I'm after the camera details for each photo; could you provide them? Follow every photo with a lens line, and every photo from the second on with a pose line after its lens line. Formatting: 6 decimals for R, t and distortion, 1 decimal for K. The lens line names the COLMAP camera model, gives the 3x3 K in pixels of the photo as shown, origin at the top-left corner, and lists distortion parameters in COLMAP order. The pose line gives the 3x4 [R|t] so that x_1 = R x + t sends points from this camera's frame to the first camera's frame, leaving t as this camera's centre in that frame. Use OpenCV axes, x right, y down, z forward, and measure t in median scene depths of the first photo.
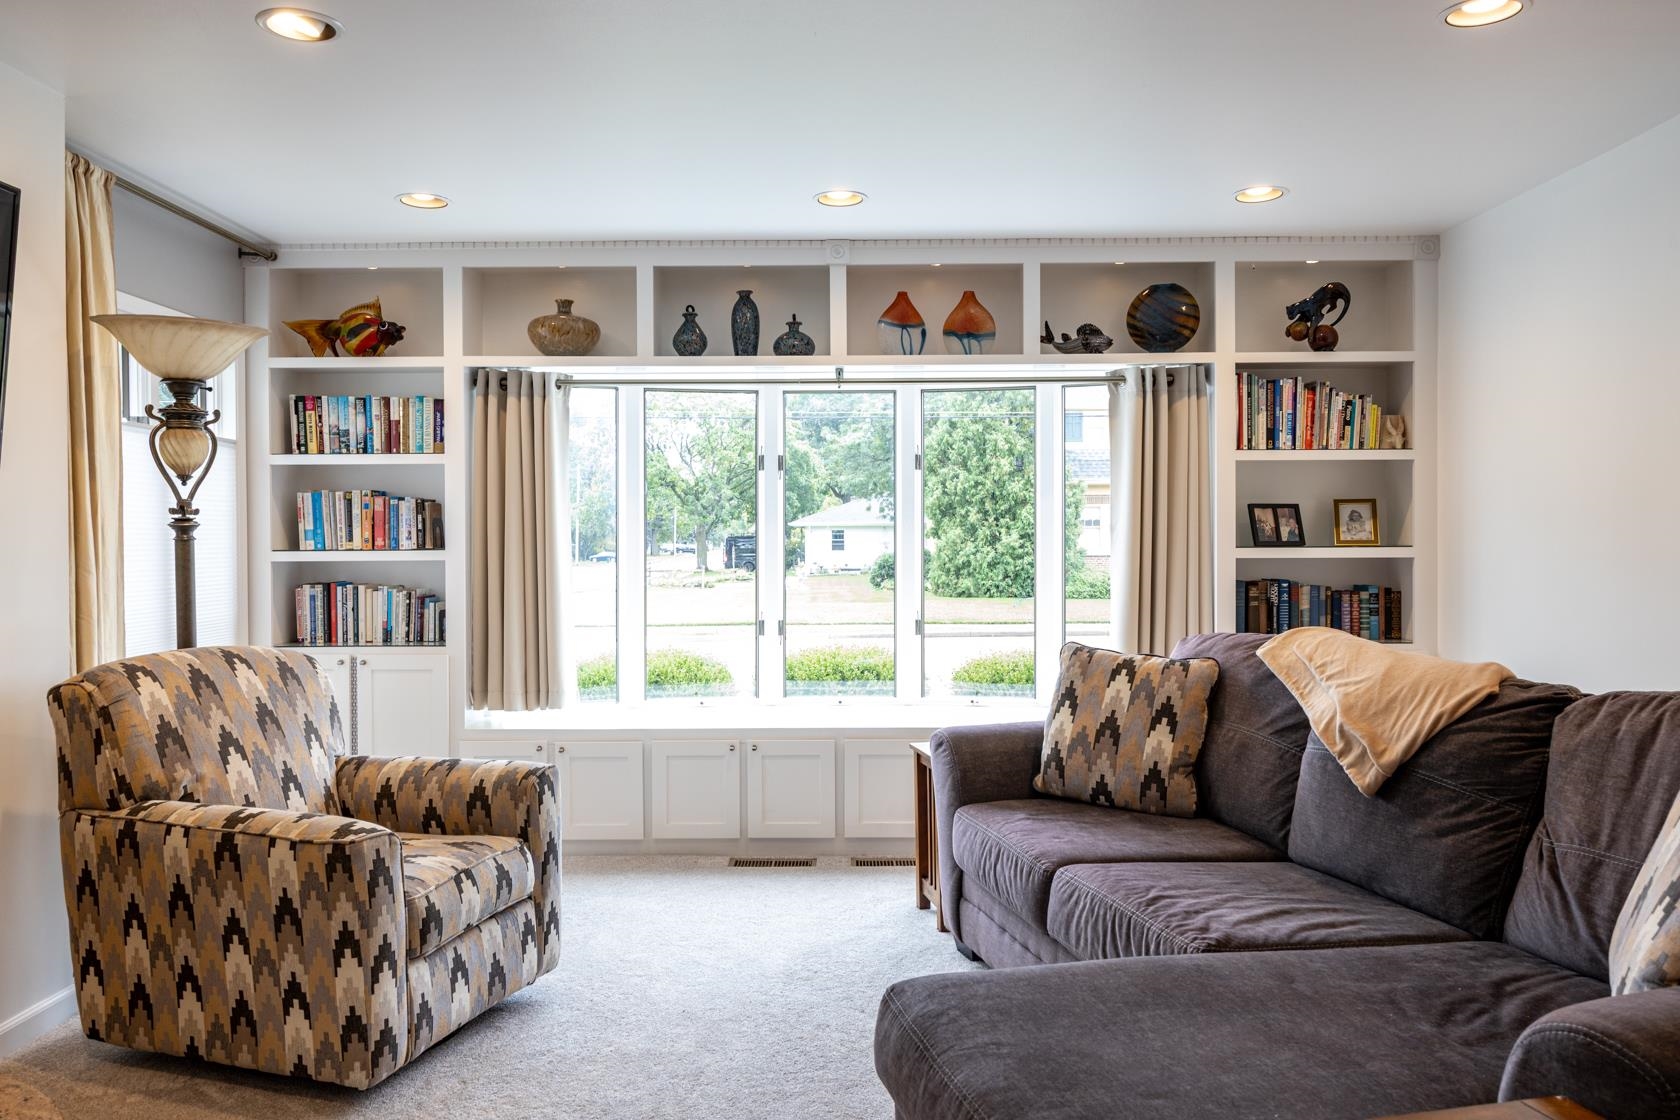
lens RADIAL K [[1203.5, 0, 840.1], [0, 1203.5, 558.8], [0, 0, 1]] dist [0.001314, -0.001857]
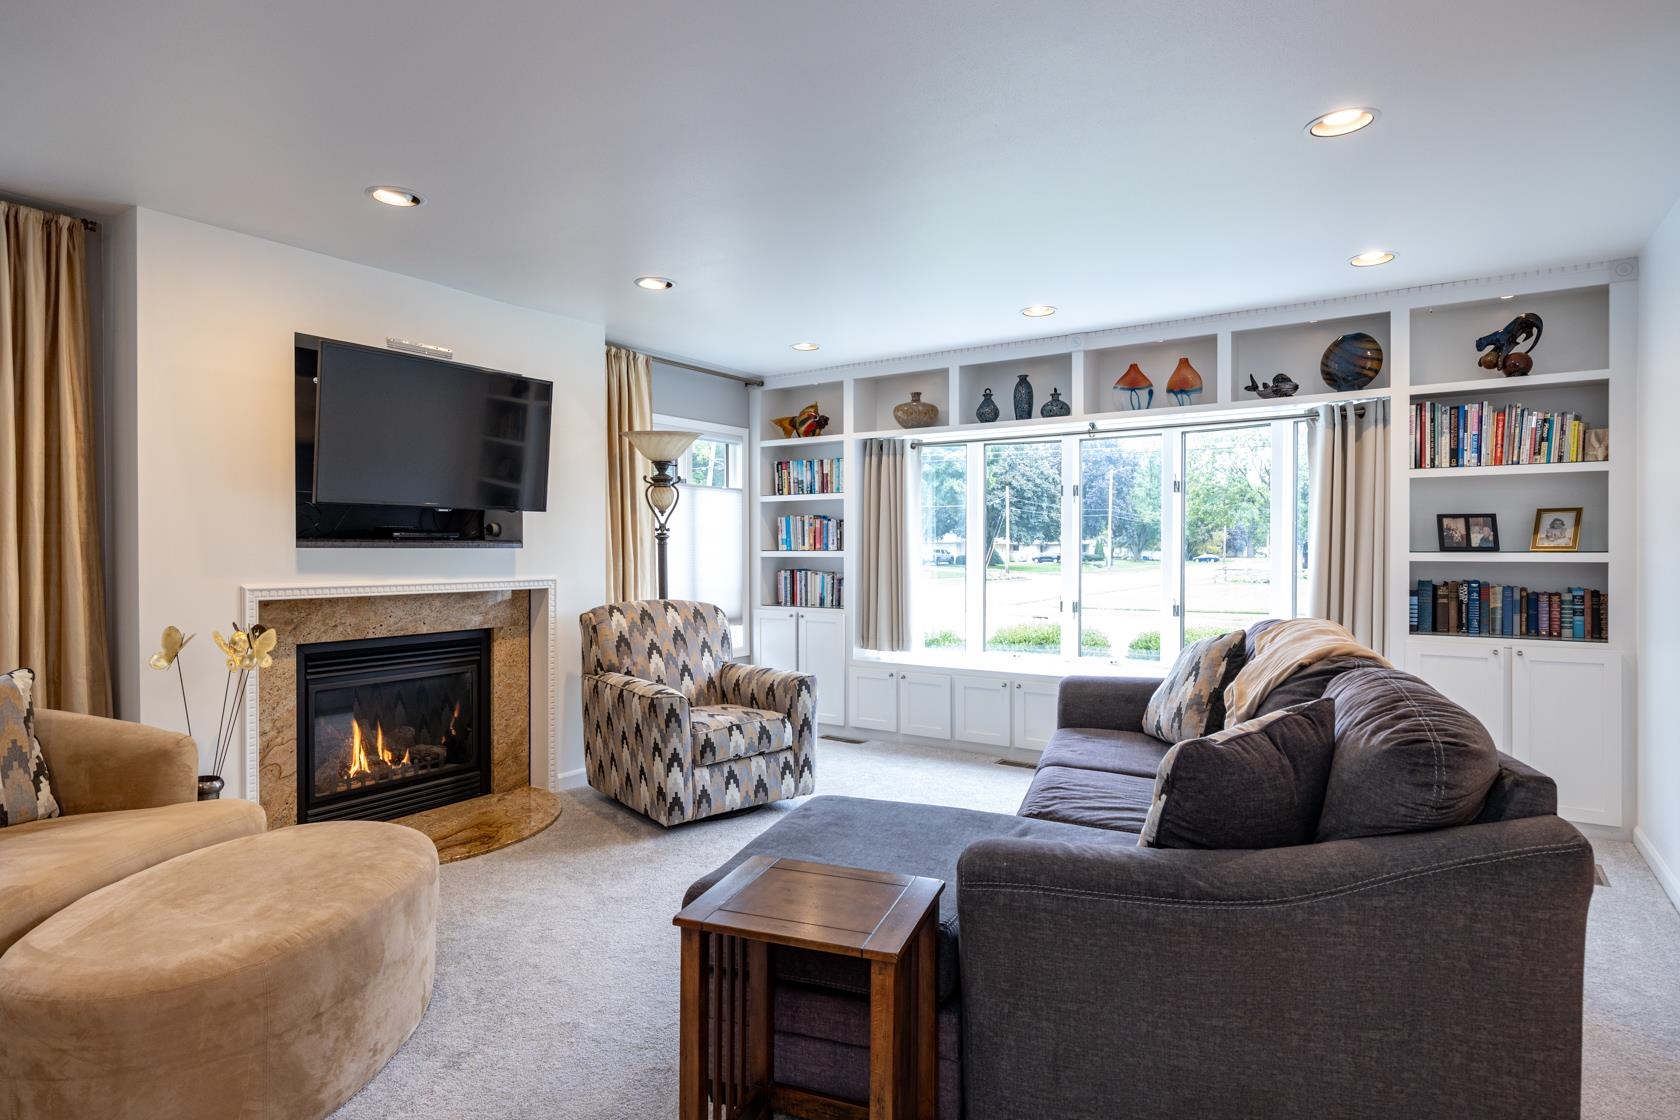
lens RADIAL K [[887.4, 0, 838.3], [0, 887.4, 561.8], [0, 0, 1]] dist [-0.000170, 0.002462]
pose [[0.840305, 0.011898, -0.541984, 0.325682], [-0.010114, 0.999929, 0.006269, 0.000265], [0.542020, 0.000214, 0.840366, -0.030635]]
